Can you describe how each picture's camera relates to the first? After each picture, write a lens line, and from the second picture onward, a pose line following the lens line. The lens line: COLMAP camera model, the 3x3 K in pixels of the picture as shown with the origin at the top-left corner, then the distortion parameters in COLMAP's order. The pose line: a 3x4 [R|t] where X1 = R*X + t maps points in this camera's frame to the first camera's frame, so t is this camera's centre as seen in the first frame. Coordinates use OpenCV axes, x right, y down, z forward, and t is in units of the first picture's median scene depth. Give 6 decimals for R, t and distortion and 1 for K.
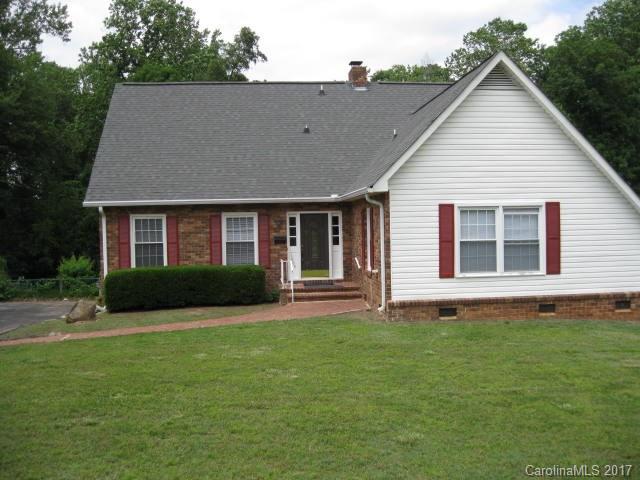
lens RADIAL K [[646.6, 0, 320.0], [0, 646.6, 240.0], [0, 0, 1]] dist [-0.115816, -0.005015]
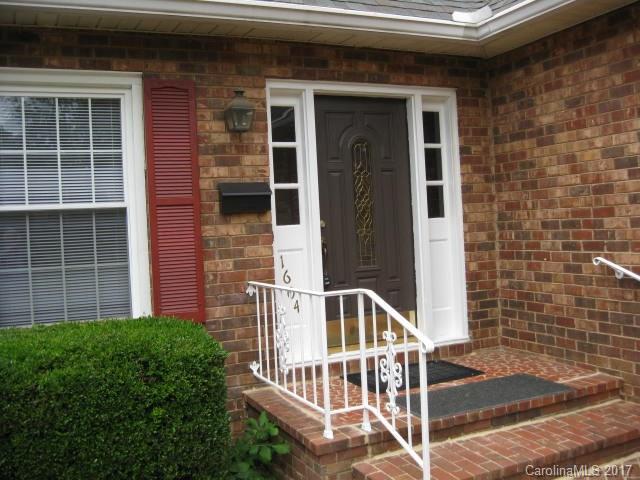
lens RADIAL K [[646.6, 0, 320.0], [0, 646.6, 240.0], [0, 0, 1]] dist [-0.115816, -0.005015]
pose [[0.945386, -0.034184, 0.324156, -0.112543], [0.038133, 0.999256, -0.005837, 0.017503], [-0.323715, 0.017879, 0.945986, 0.782872]]
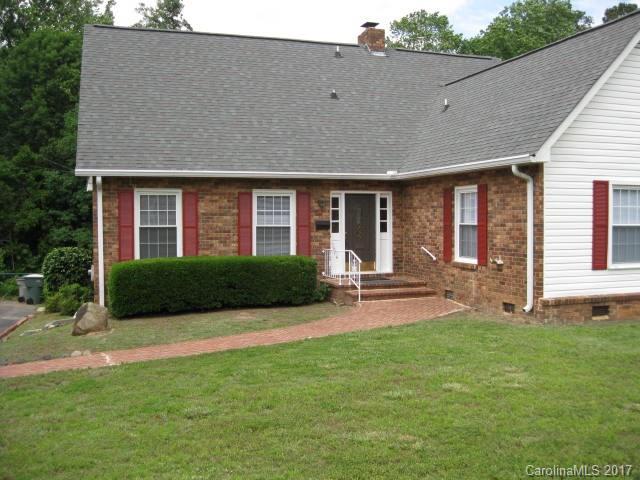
lens RADIAL K [[646.6, 0, 320.0], [0, 646.6, 240.0], [0, 0, 1]] dist [-0.115816, -0.005015]
pose [[0.974344, 0.009065, 0.224882, -0.250730], [-0.010525, 0.999931, 0.005295, 0.014755], [-0.224819, -0.007526, 0.974372, 0.210436]]
